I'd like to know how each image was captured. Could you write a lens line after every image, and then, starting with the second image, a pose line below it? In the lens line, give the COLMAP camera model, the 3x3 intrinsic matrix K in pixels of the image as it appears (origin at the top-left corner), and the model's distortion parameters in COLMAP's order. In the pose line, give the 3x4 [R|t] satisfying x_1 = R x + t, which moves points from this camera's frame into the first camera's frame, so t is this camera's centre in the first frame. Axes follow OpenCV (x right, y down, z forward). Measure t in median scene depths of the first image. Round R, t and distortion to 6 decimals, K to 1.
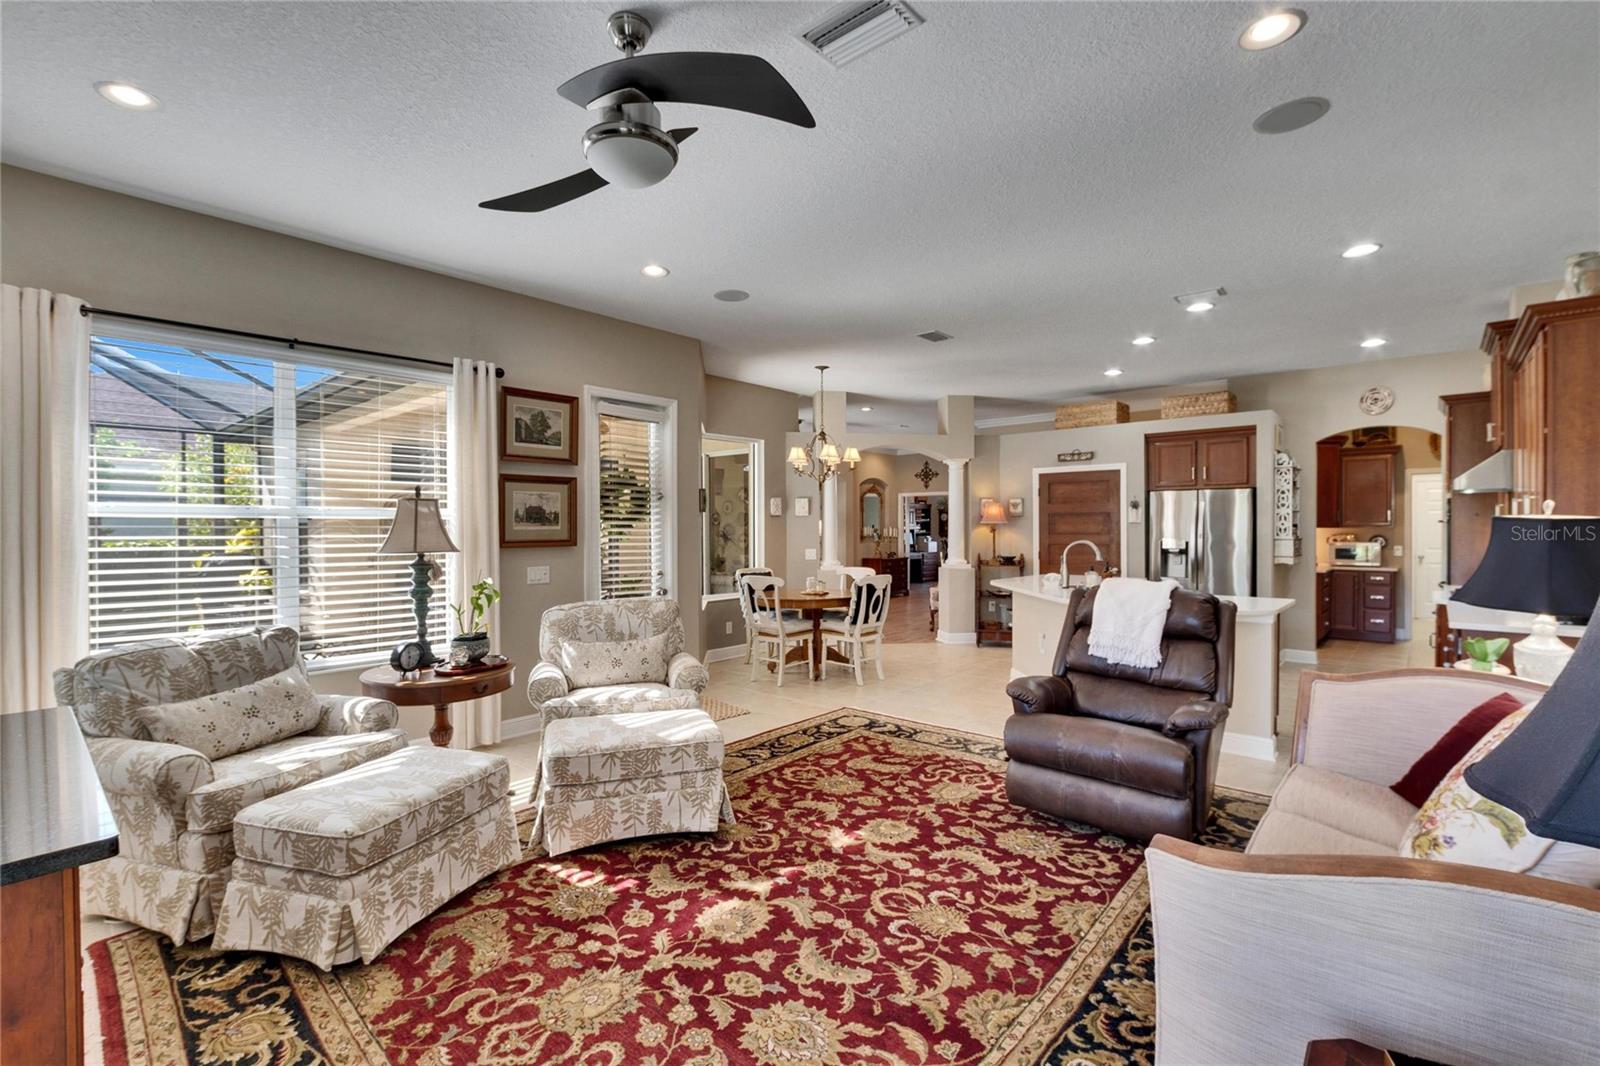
lens RADIAL K [[711.8, 0, 780.6], [0, 711.8, 526.8], [0, 0, 1]] dist [0.000653, -0.008966]
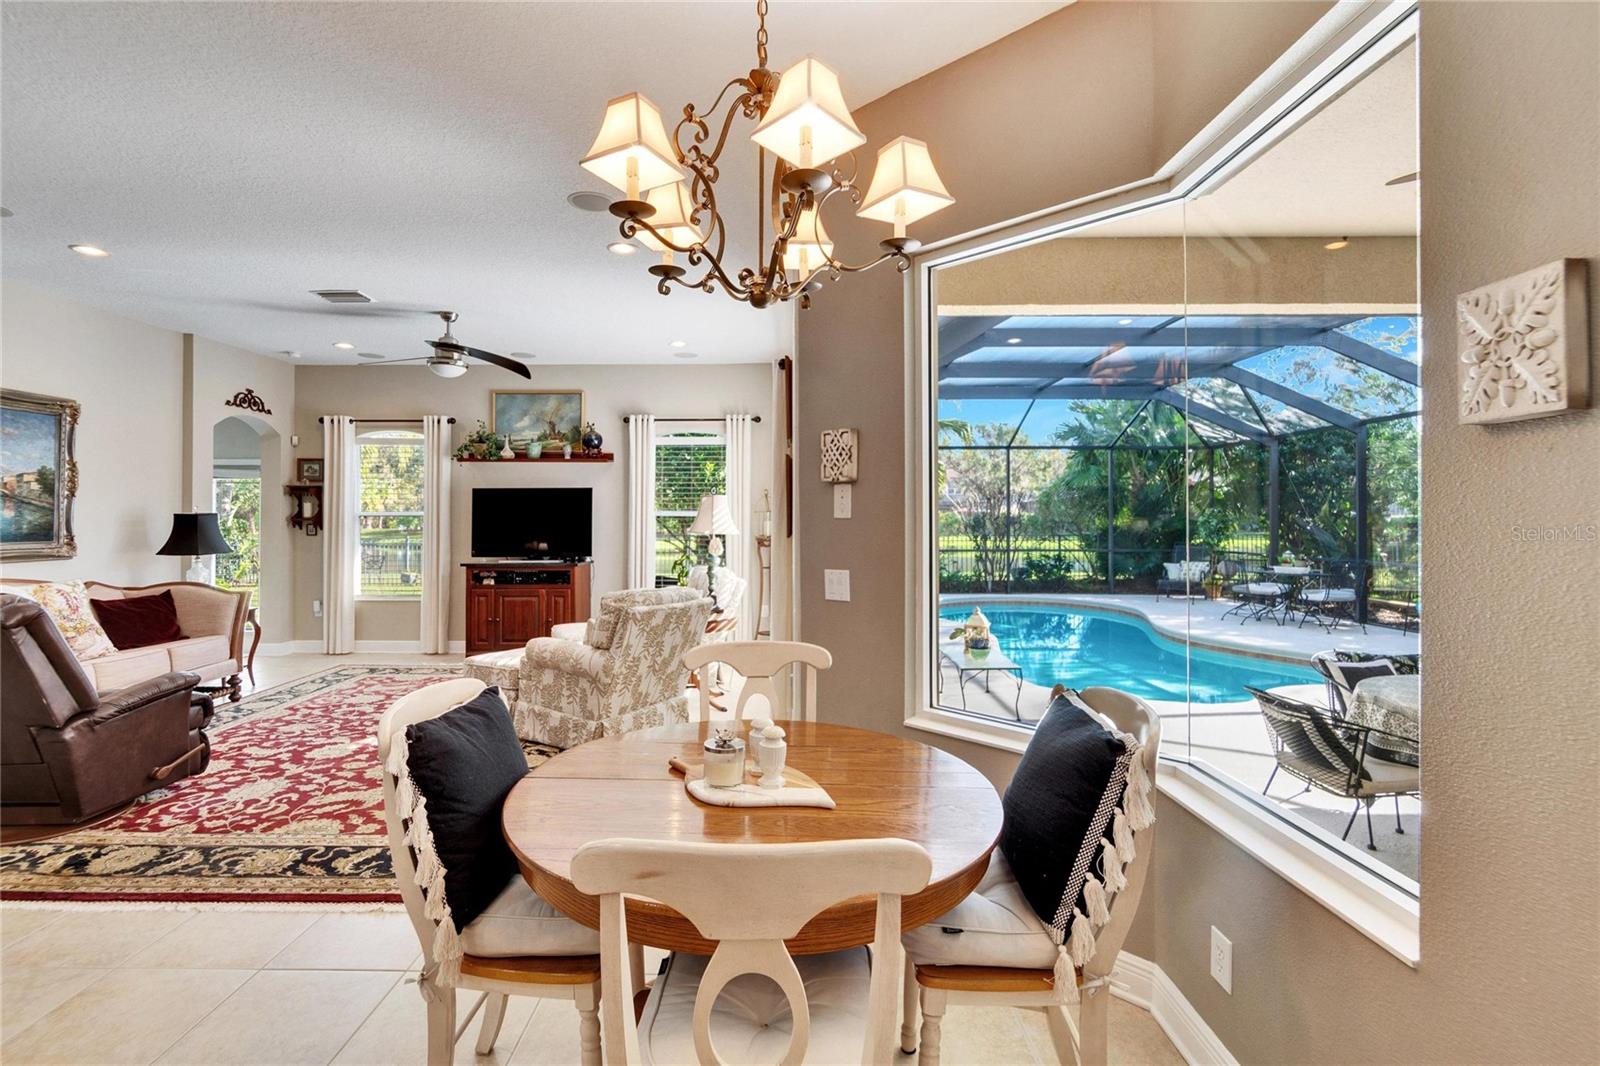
lens RADIAL K [[729.1, 0, 781.3], [0, 729.1, 509.9], [0, 0, 1]] dist [-0.001922, -0.000706]
pose [[-0.740359, -0.003228, -0.672204, 0.368170], [0.002820, 0.999965, -0.007908, 0.001237], [0.672206, -0.007751, -0.740324, 2.125111]]
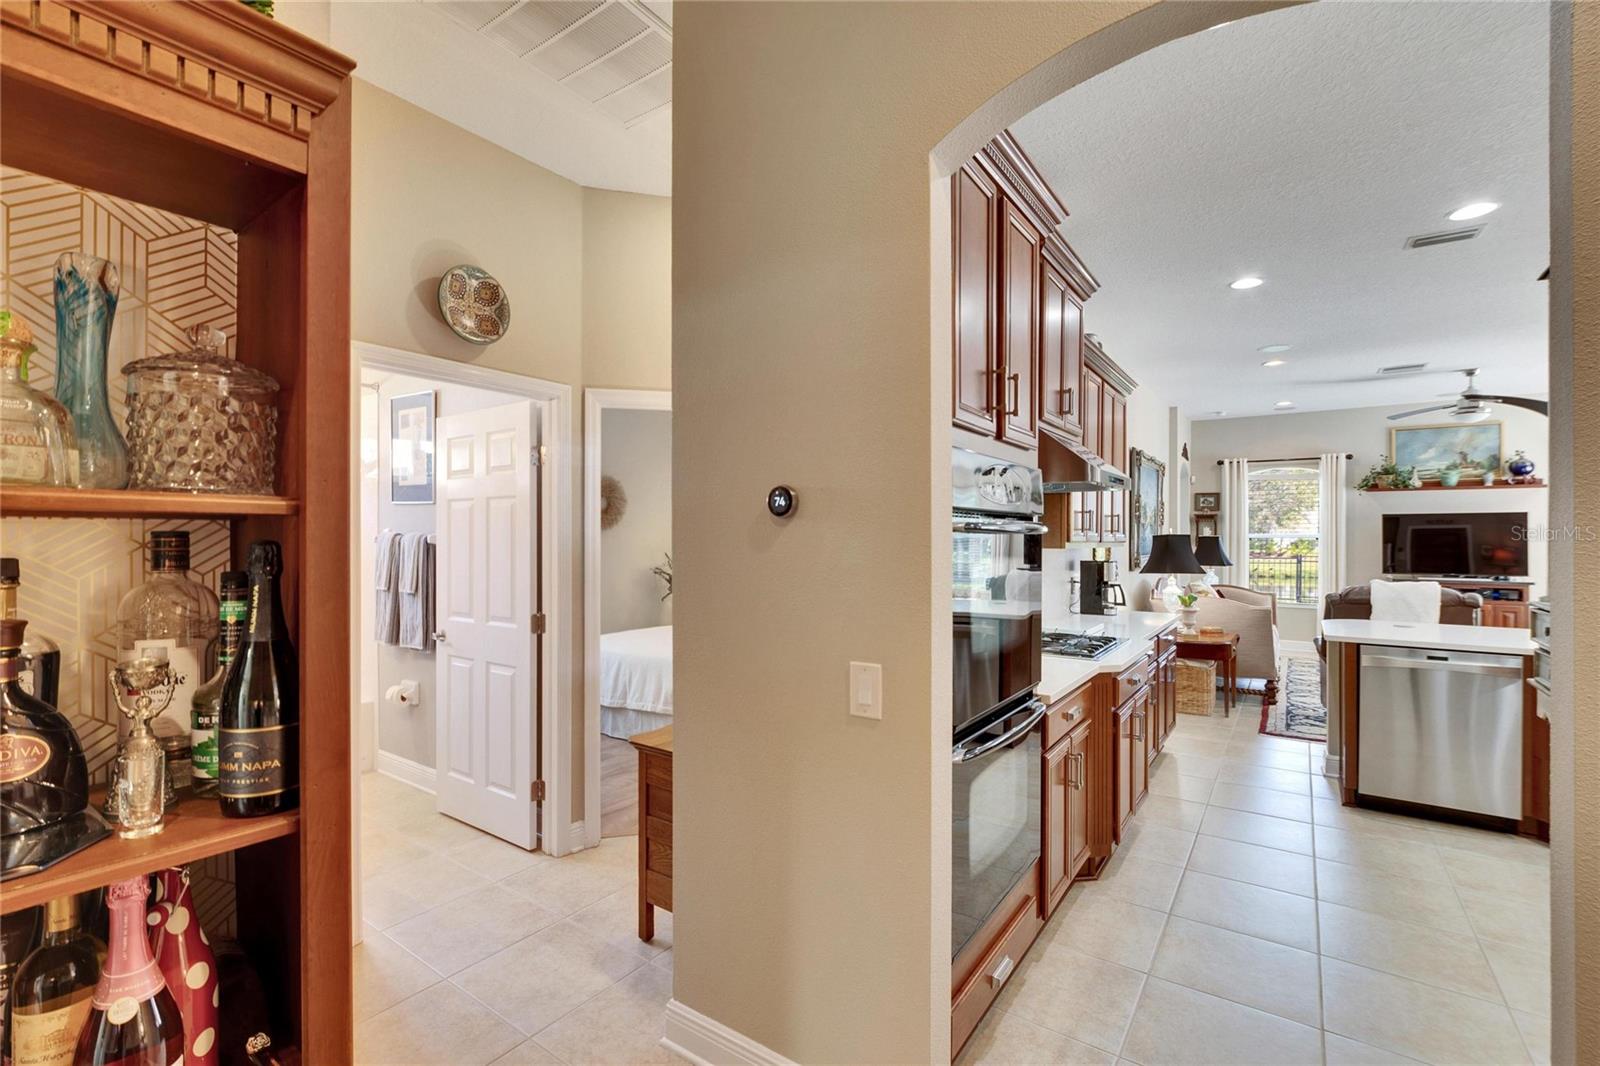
lens RADIAL K [[717.5, 0, 782.6], [0, 717.5, 541.9], [0, 0, 1]] dist [-0.016772, 0.006704]
pose [[-0.993063, 0.002403, -0.117562, 1.738673], [0.001555, 0.999972, 0.007306, -0.007069], [0.117576, 0.007073, -0.993039, 2.103396]]
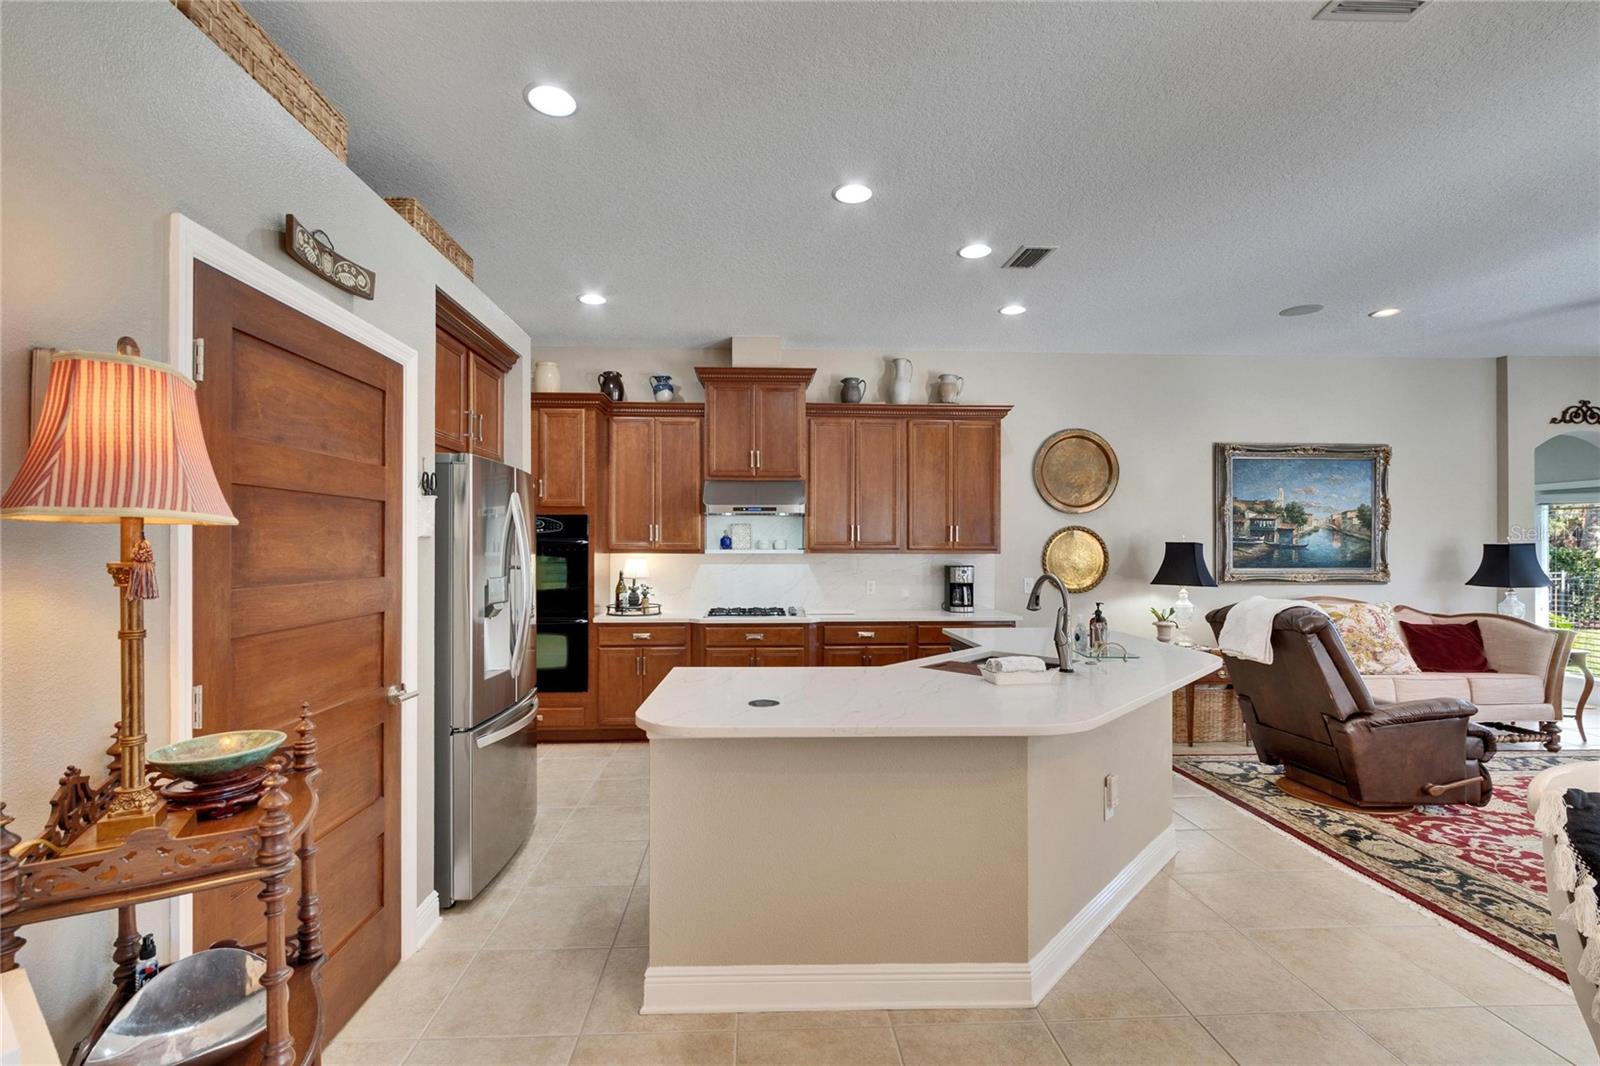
lens RADIAL K [[717.5, 0, 782.6], [0, 717.5, 541.9], [0, 0, 1]] dist [-0.016772, 0.006704]
pose [[-0.708605, 0.005672, 0.705582, 0.277872], [0.000890, 0.999974, -0.007145, -0.001821], [-0.705604, -0.004435, -0.708592, 2.203268]]
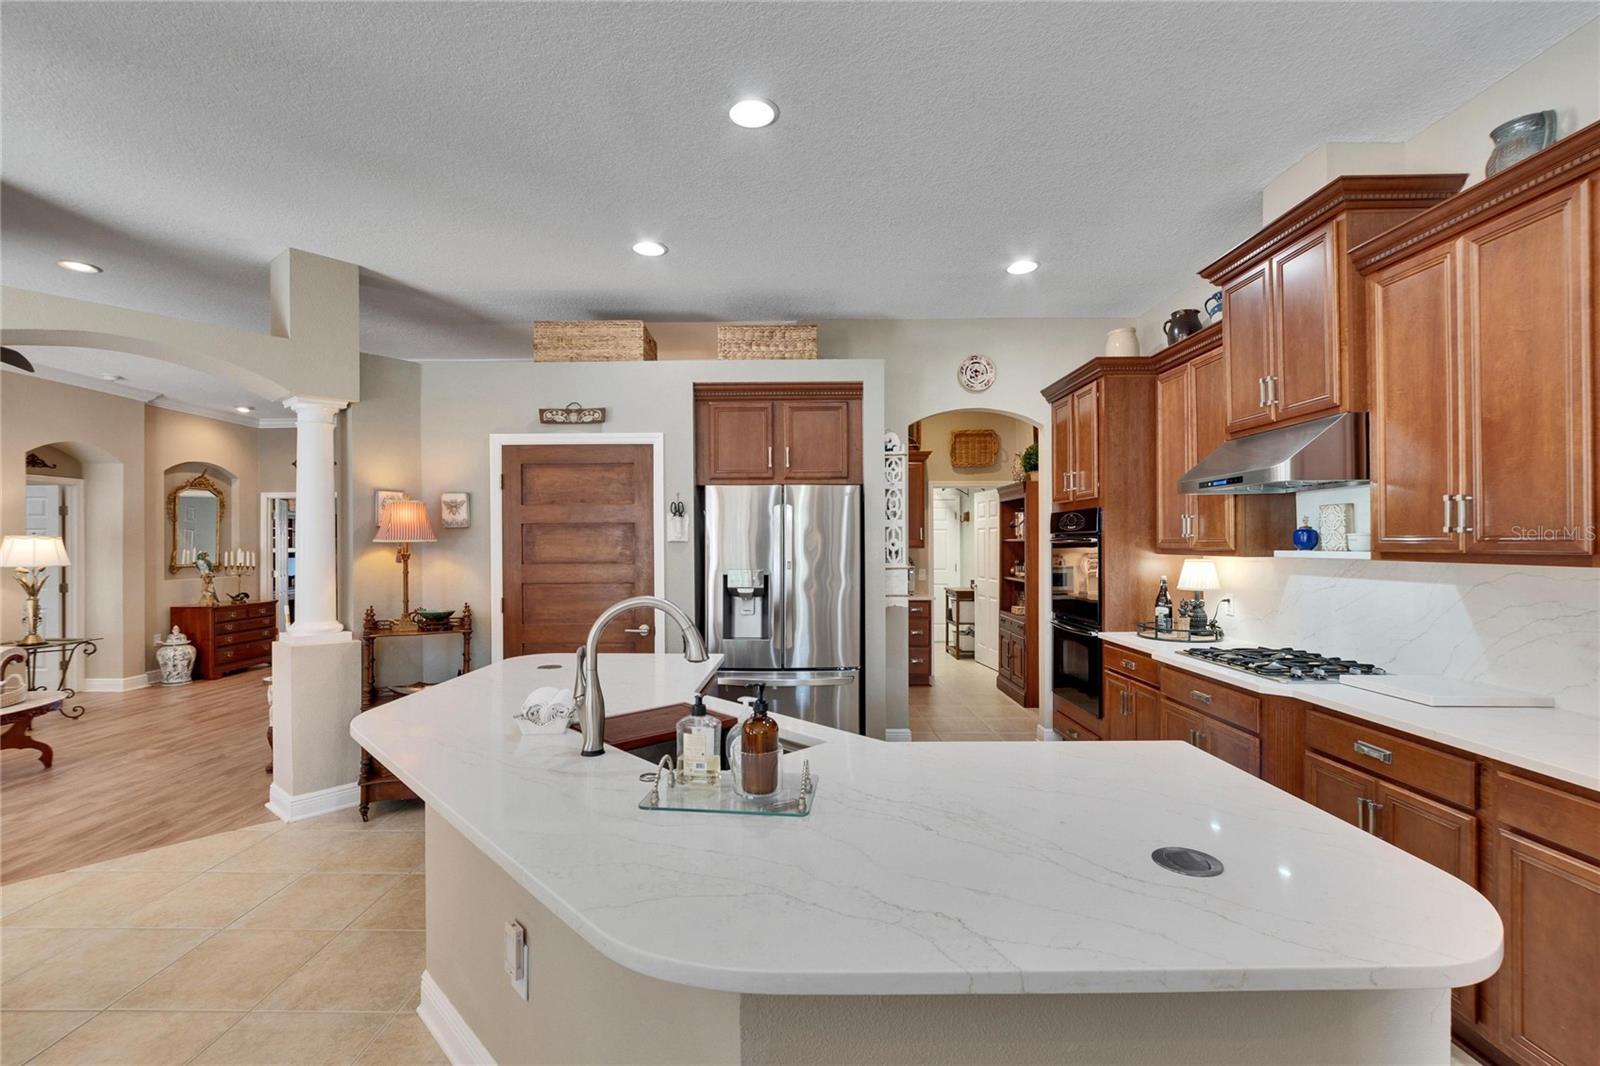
lens RADIAL K [[701.8, 0, 783.3], [0, 701.8, 539.7], [0, 0, 1]] dist [-0.000561, -0.000009]
pose [[0.744886, 0.003135, 0.667185, 0.383626], [0.003133, 0.999962, -0.008196, -0.004965], [-0.667185, 0.008195, 0.744847, 1.060724]]
